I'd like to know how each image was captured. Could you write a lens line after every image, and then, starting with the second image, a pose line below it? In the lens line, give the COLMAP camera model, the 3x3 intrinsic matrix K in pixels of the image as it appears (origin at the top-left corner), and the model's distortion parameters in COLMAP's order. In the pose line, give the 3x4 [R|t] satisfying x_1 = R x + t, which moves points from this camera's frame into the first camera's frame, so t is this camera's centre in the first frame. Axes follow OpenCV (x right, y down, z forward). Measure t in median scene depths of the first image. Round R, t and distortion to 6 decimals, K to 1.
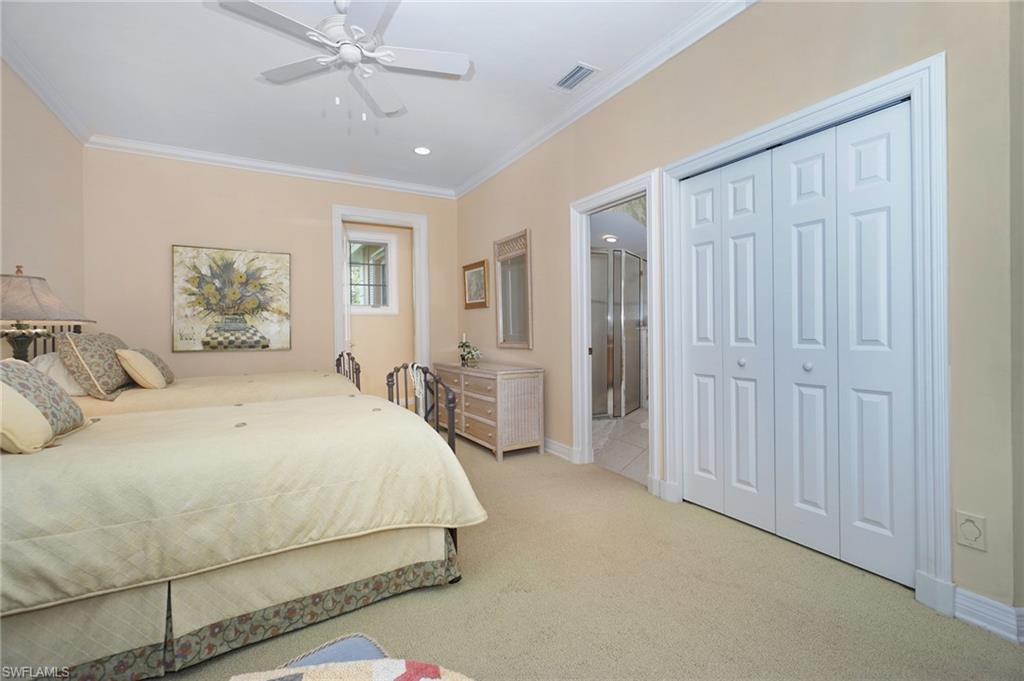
lens RADIAL K [[445.2, 0, 507.6], [0, 445.2, 335.0], [0, 0, 1]] dist [-0.007557, -0.000338]
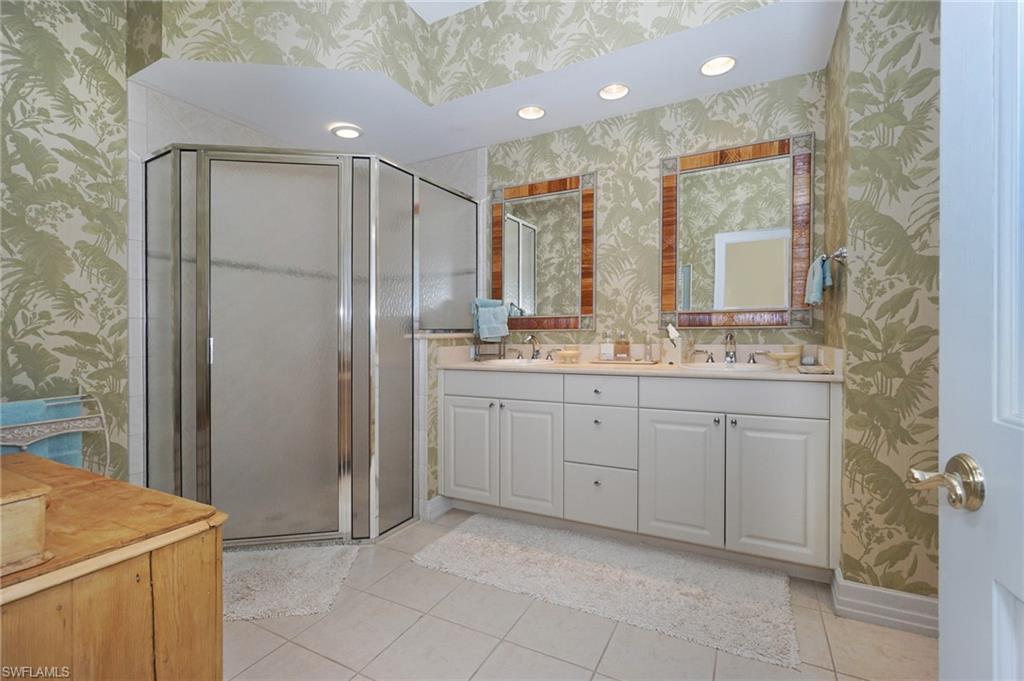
lens RADIAL K [[445.2, 0, 510.5], [0, 445.2, 342.5], [0, 0, 1]] dist [-0.007557, -0.000338]
pose [[0.854990, 0.001290, 0.518643, 0.145160], [0.001708, 0.999984, -0.005303, -0.006001], [-0.518642, 0.005420, 0.854974, 0.548545]]
